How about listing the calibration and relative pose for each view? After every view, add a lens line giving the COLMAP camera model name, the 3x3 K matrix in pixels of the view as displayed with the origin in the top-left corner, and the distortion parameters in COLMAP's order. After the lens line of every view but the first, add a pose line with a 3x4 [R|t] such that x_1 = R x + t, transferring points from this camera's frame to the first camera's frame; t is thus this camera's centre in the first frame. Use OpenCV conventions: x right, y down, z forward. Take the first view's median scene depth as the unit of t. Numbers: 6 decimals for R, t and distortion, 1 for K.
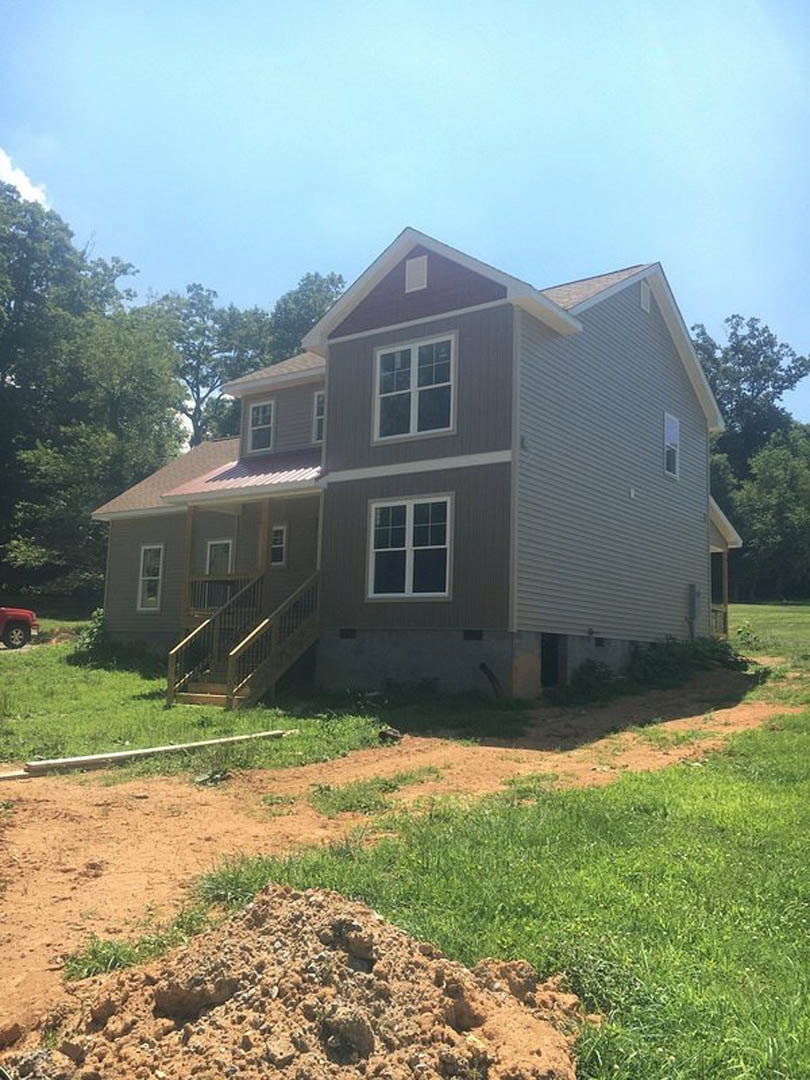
lens RADIAL K [[923.4, 0, 405.0], [0, 923.4, 540.0], [0, 0, 1]] dist [0.064288, -0.004877]
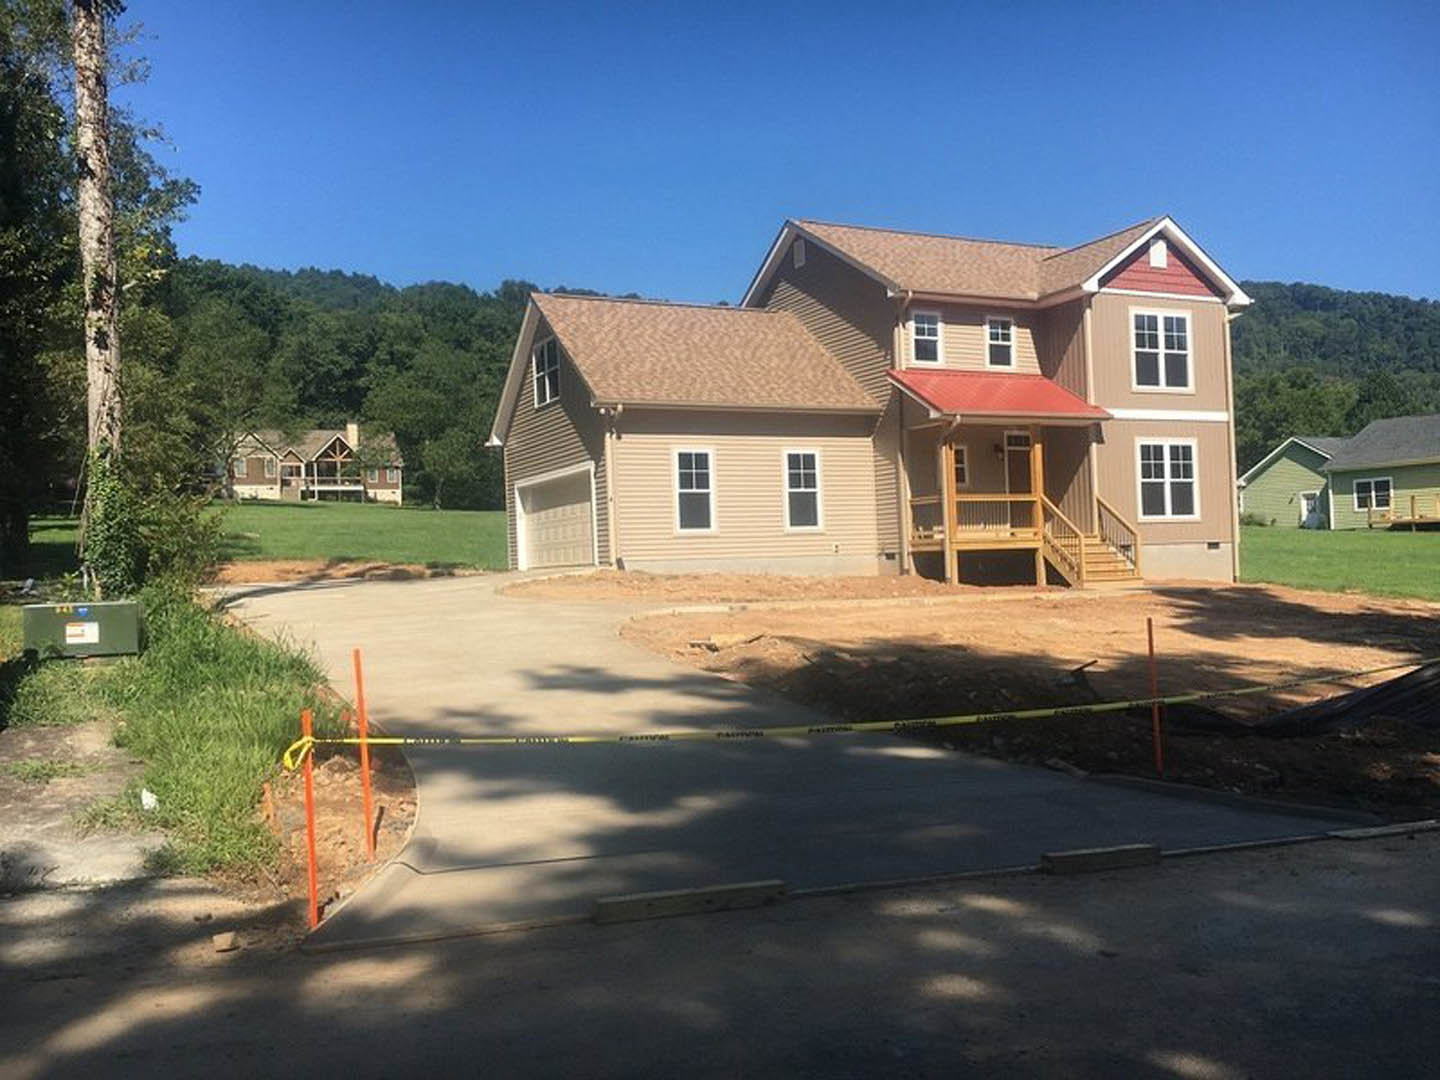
lens RADIAL K [[1231.2, 0, 720.0], [0, 1231.2, 540.0], [0, 0, 1]] dist [0.064288, -0.004877]
pose [[0.526198, -0.023356, 0.850041, -1.548231], [-0.060919, 0.996019, 0.065077, 0.015777], [-0.848177, -0.086027, 0.522680, 0.542209]]
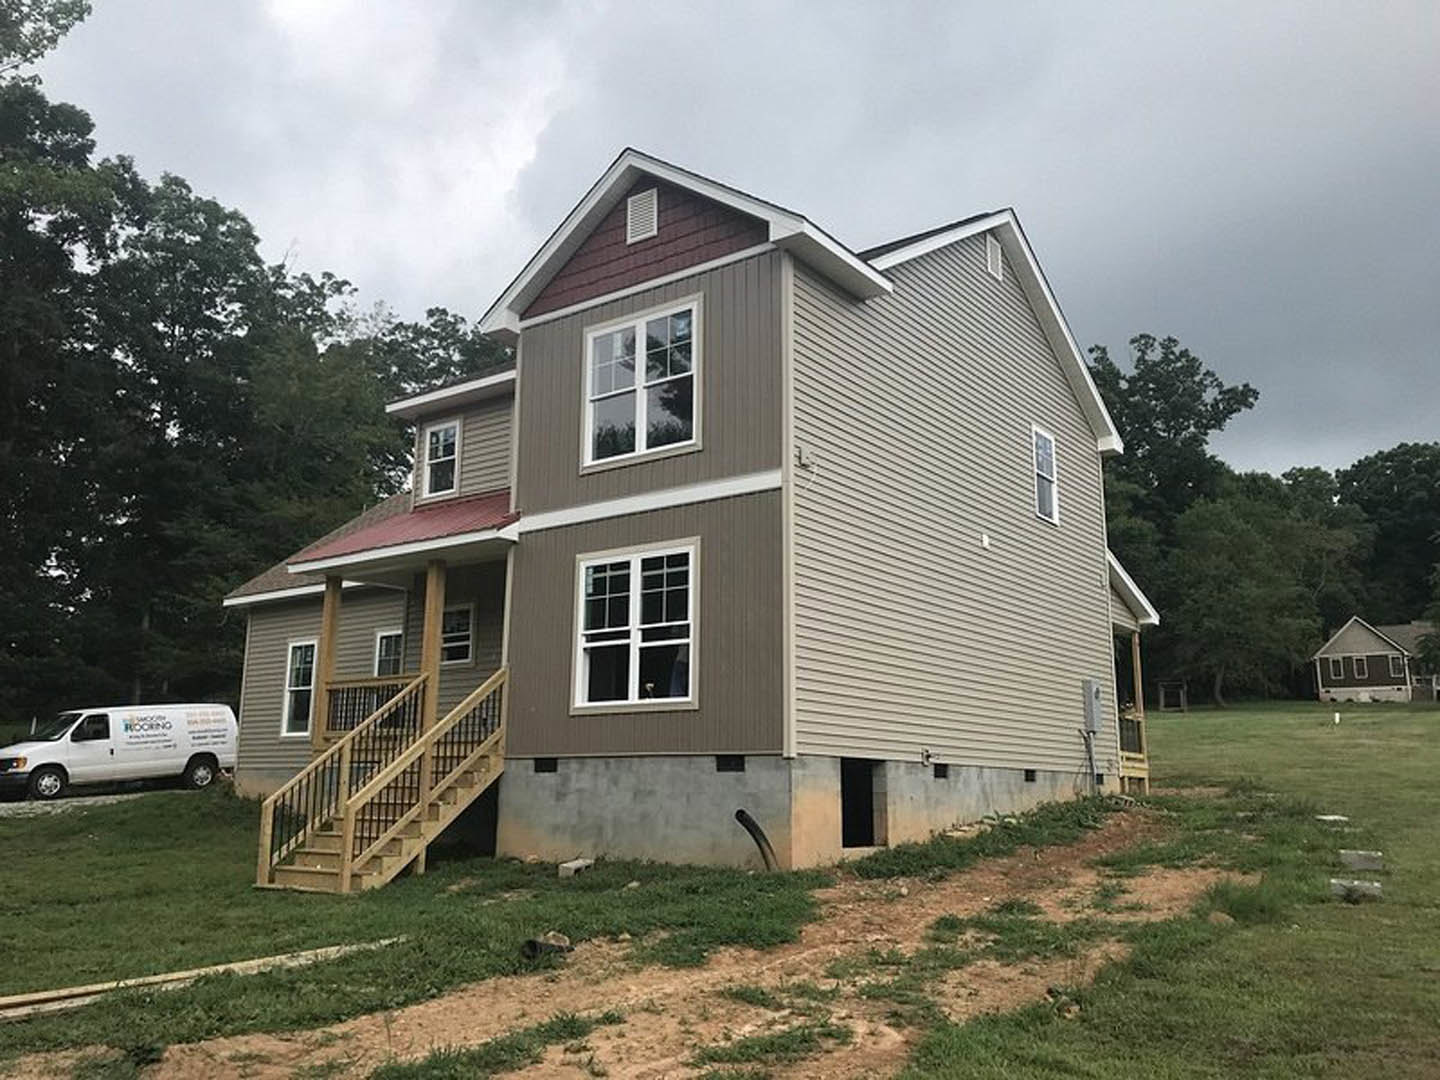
lens RADIAL K [[1190.9, 0, 720.0], [0, 1190.9, 540.0], [0, 0, 1]] dist [0.016193, 0.005218]
pose [[0.999719, -0.021360, -0.010268, 0.064296], [0.020438, 0.996361, -0.082747, 0.015409], [0.011998, 0.082514, 0.996518, 0.148456]]
